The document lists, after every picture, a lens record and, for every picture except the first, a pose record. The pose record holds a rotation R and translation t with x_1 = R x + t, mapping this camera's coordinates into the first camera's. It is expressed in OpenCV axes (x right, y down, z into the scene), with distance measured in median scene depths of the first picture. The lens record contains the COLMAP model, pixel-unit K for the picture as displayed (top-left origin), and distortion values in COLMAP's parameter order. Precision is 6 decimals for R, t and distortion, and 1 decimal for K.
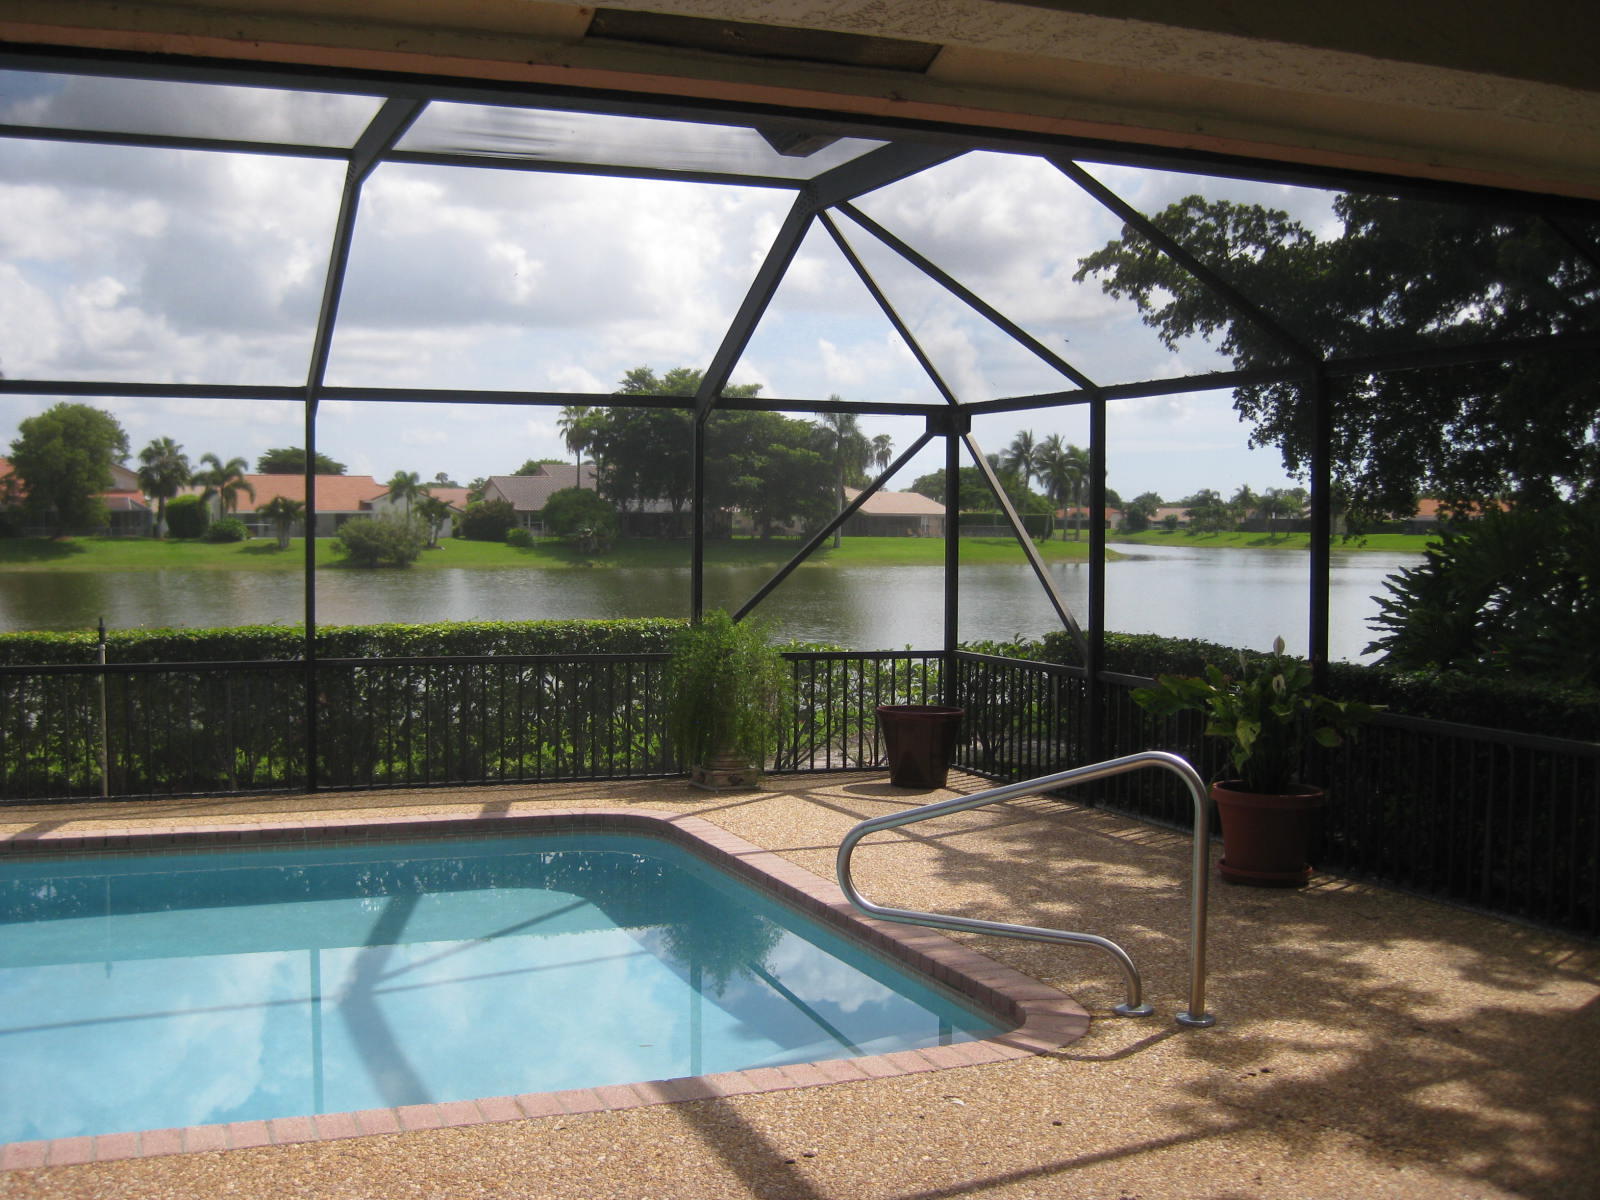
lens RADIAL K [[1752.0, 0, 801.7], [0, 1752.0, 575.1], [0, 0, 1]] dist [-0.192150, 0.168450]
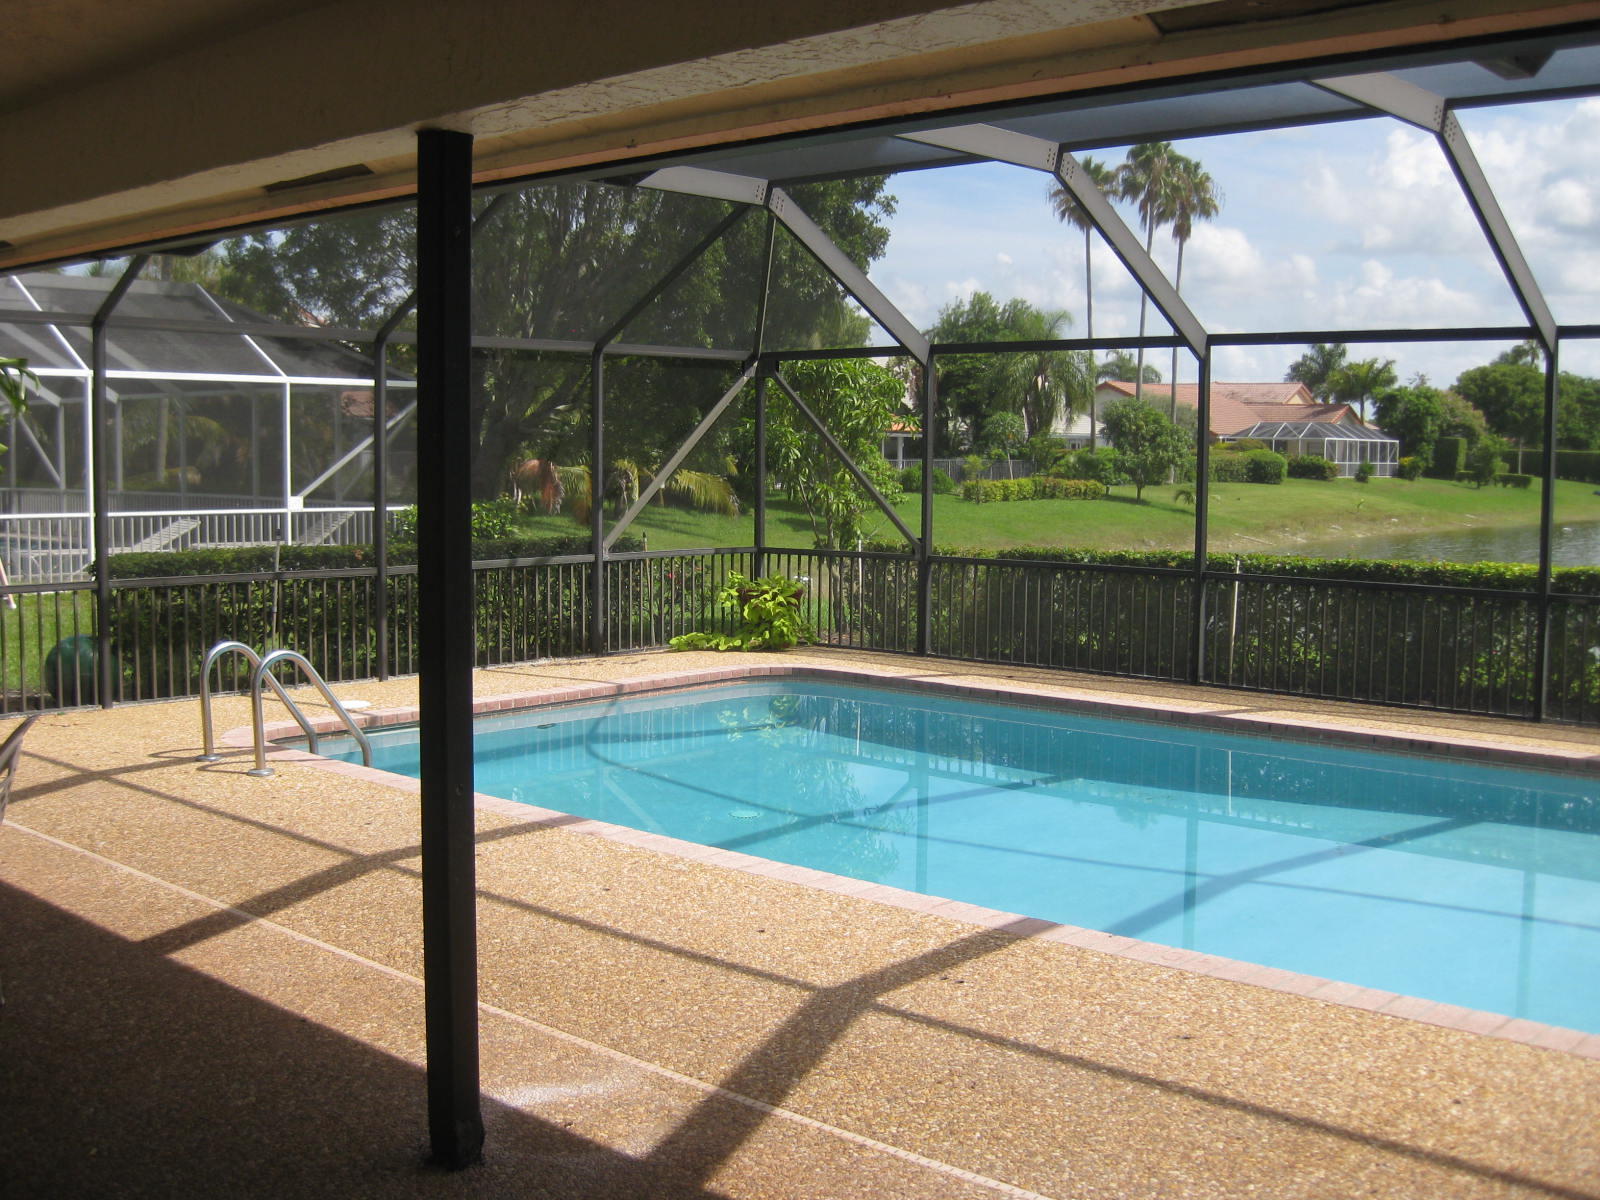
lens RADIAL K [[1752.0, 0, 801.7], [0, 1752.0, 575.1], [0, 0, 1]] dist [-0.192150, 0.168450]
pose [[0.441834, 0.065046, -0.894736, 0.760220], [-0.022406, 0.997857, 0.061478, -0.015896], [0.896817, -0.007115, 0.442345, 0.255949]]
